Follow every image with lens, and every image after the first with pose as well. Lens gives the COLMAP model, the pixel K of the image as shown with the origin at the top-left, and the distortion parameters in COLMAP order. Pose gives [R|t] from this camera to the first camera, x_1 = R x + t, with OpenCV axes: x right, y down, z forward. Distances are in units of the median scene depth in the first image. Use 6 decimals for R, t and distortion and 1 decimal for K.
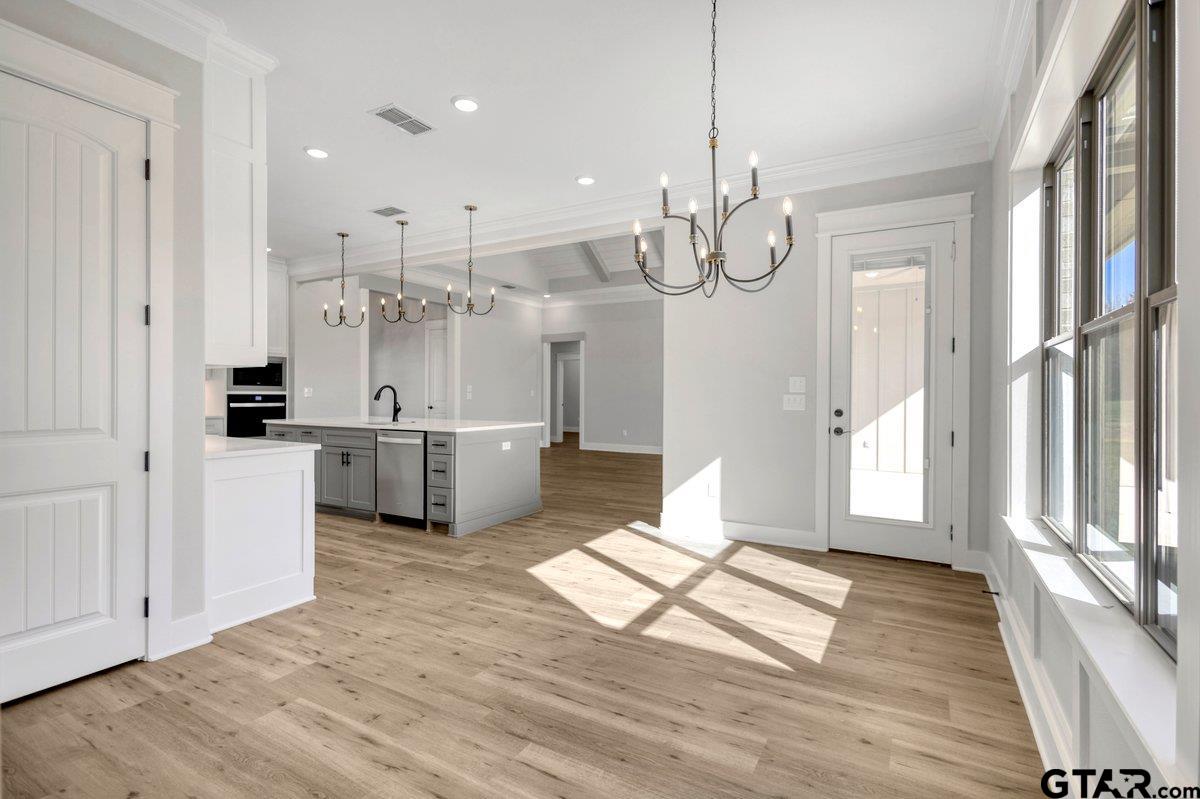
lens RADIAL K [[571.8, 0, 600.1], [0, 571.8, 396.4], [0, 0, 1]] dist [0.015732, -0.000099]
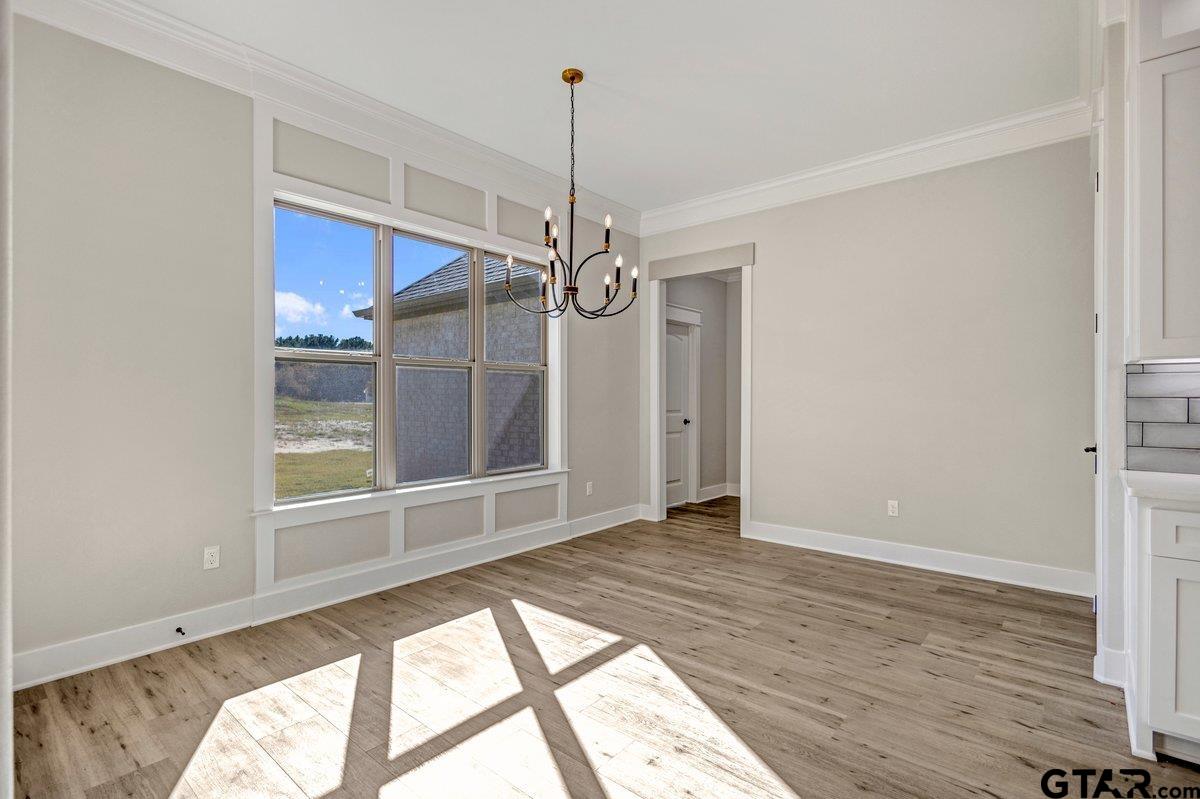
lens RADIAL K [[571.8, 0, 601.4], [0, 571.8, 399.5], [0, 0, 1]] dist [0.015732, -0.000099]
pose [[-0.983407, -0.004246, 0.181365, -0.093060], [-0.002499, 0.999948, 0.009862, -0.011482], [-0.181397, 0.009245, -0.983366, 2.109844]]
